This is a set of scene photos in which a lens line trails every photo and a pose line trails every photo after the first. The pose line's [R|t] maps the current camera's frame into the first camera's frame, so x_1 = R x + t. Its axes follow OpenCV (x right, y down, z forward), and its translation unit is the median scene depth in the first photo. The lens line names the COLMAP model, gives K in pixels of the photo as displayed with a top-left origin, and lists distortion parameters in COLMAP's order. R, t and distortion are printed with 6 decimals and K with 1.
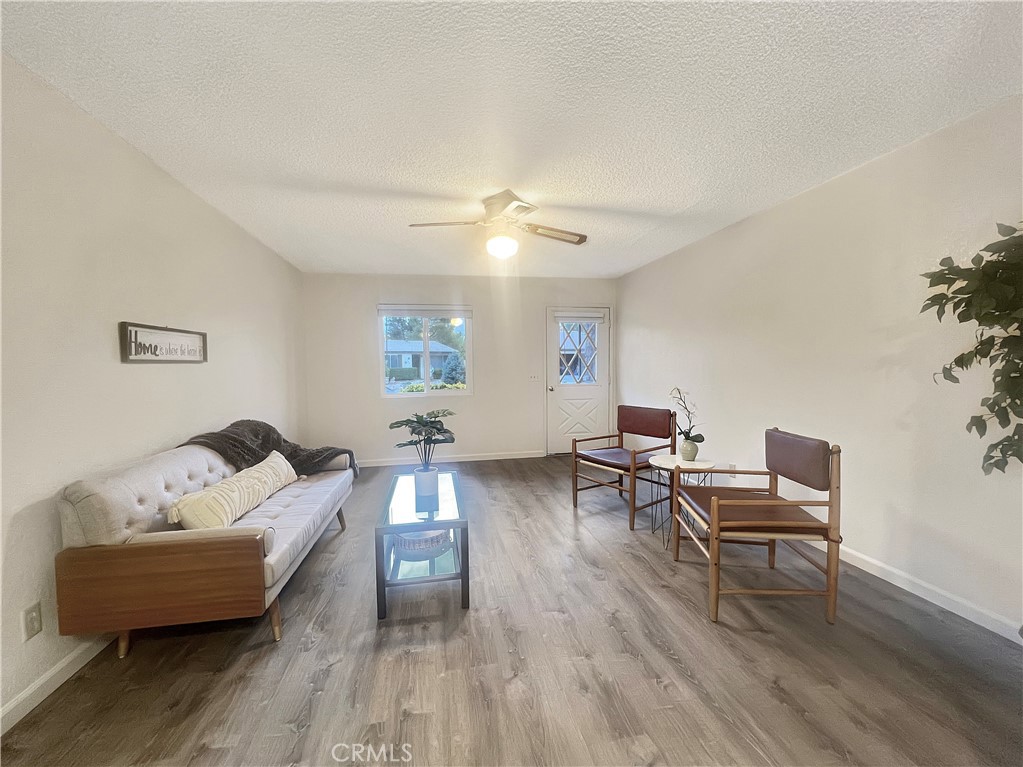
lens RADIAL K [[427.3, 0, 511.5], [0, 427.3, 383.5], [0, 0, 1]] dist [-0.000106, -0.000115]
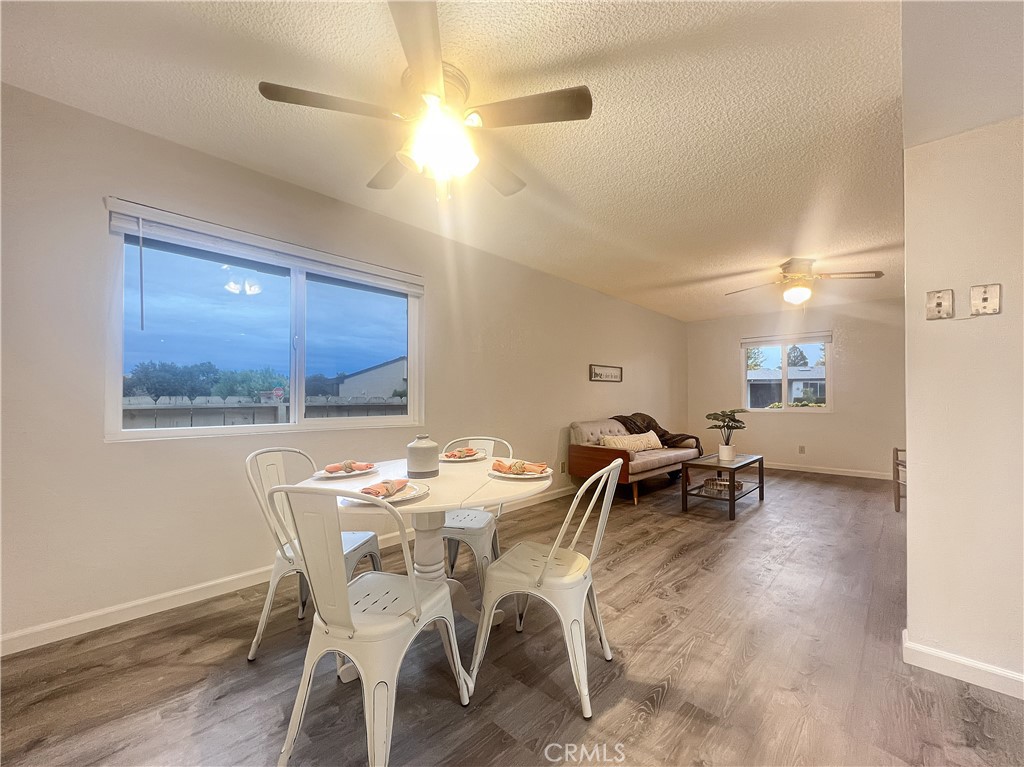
lens RADIAL K [[421.1, 0, 521.4], [0, 421.1, 386.5], [0, 0, 1]] dist [-0.001256, -0.000159]
pose [[0.605128, -0.010733, -0.796056, 0.691841], [-0.041340, 0.998137, -0.044882, 0.097195], [0.795054, 0.060068, 0.603557, -0.683350]]
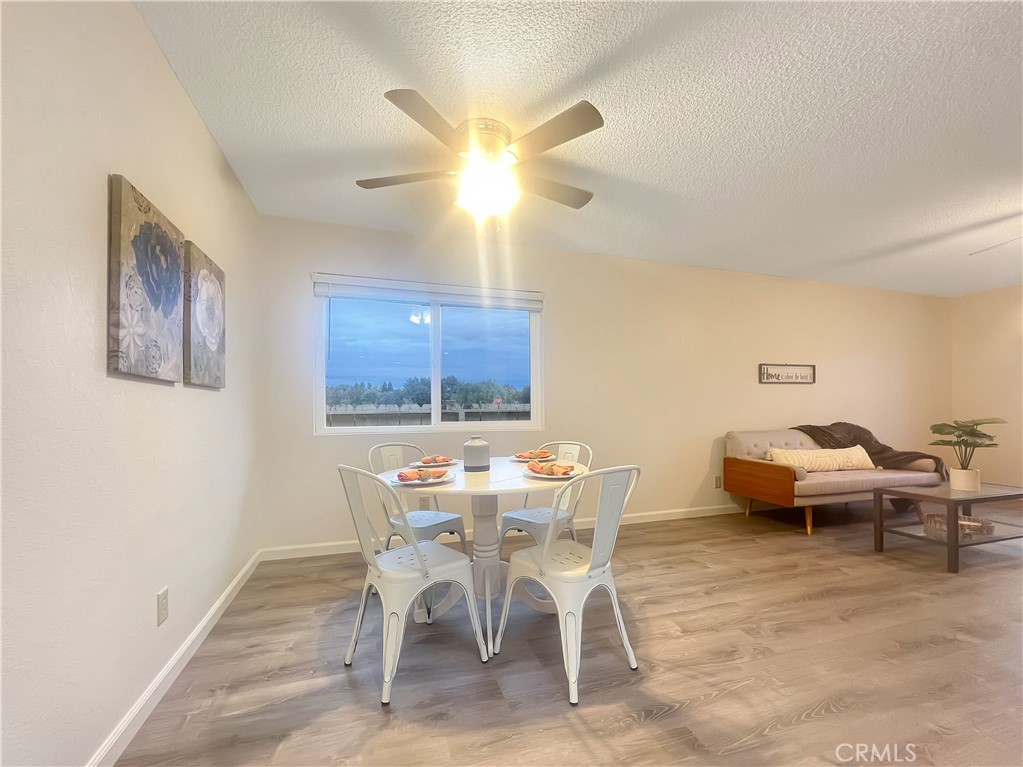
lens RADIAL K [[434.8, 0, 511.3], [0, 434.8, 399.4], [0, 0, 1]] dist [-0.000771, -0.000029]
pose [[0.134489, -0.003377, -0.990909, 0.910539], [-0.039317, 0.999189, -0.008741, 0.084444], [0.990135, 0.040135, 0.134247, -0.420019]]
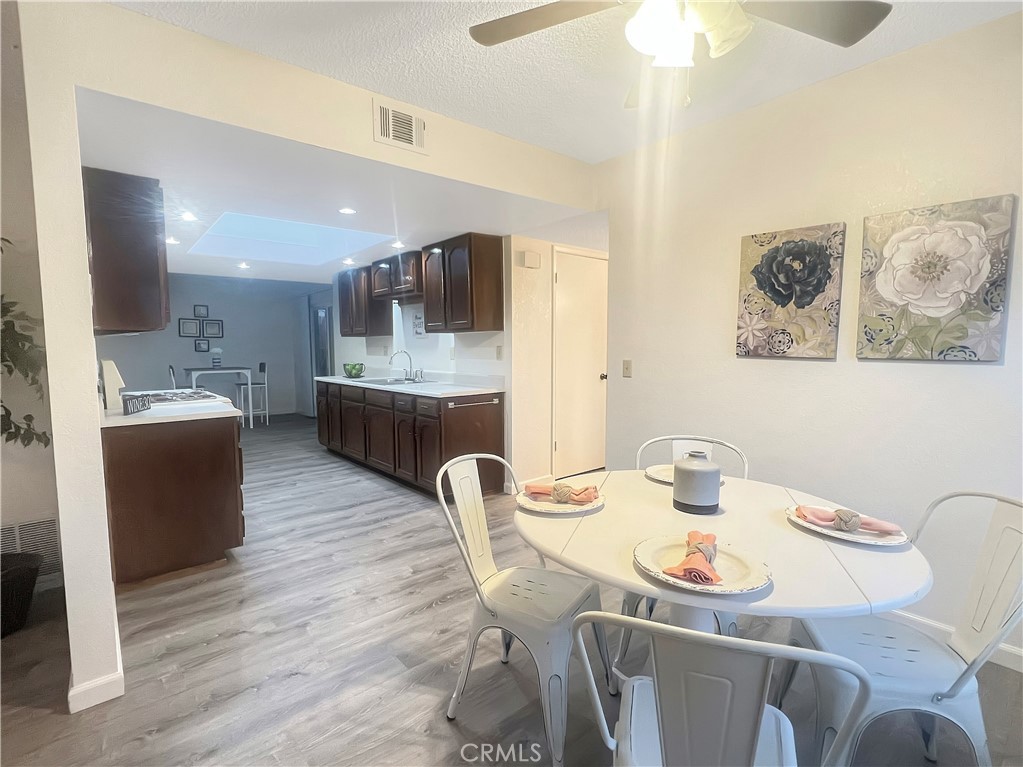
lens RADIAL K [[502.7, 0, 511.5], [0, 502.7, 383.5], [0, 0, 1]] dist [-0.001525, 0.000171]
pose [[-0.499073, -0.049183, 0.865163, -0.443788], [0.052390, 0.994849, 0.086777, 0.002552], [-0.864975, 0.088634, -0.493926, 0.146492]]
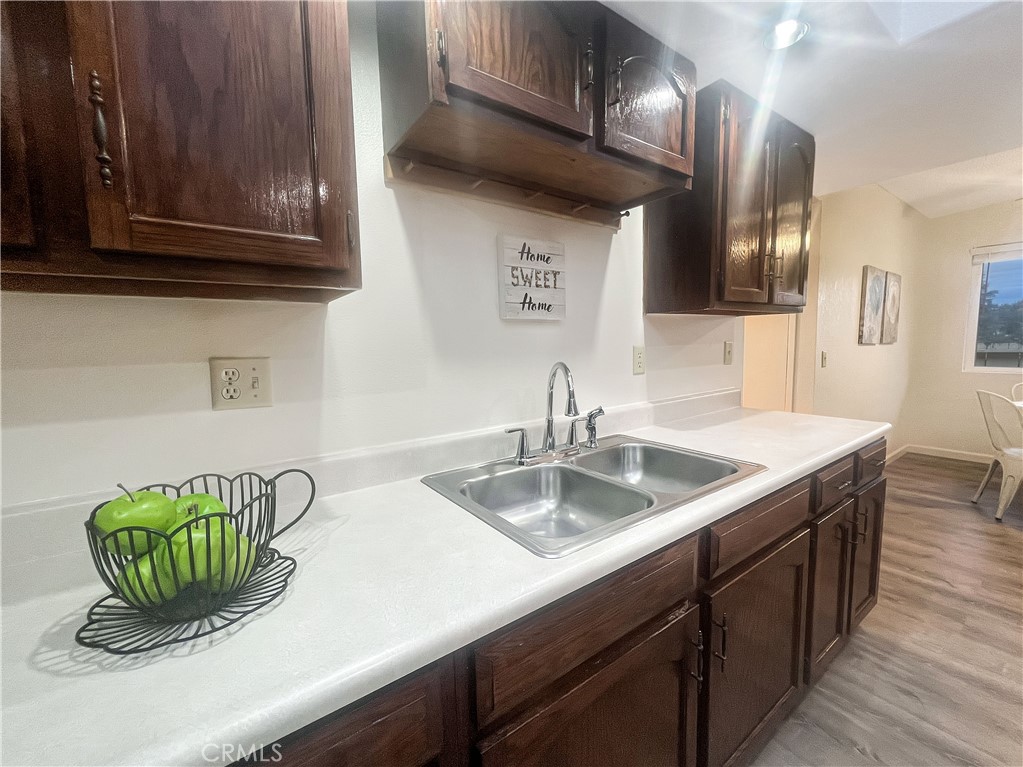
lens RADIAL K [[420.7, 0, 520.9], [0, 420.7, 386.5], [0, 0, 1]] dist [-0.001256, -0.000159]
pose [[-0.893407, 0.081232, -0.441843, 1.948652], [0.017331, 0.989016, 0.146786, -0.022200], [0.448913, 0.123482, -0.885002, -0.097011]]
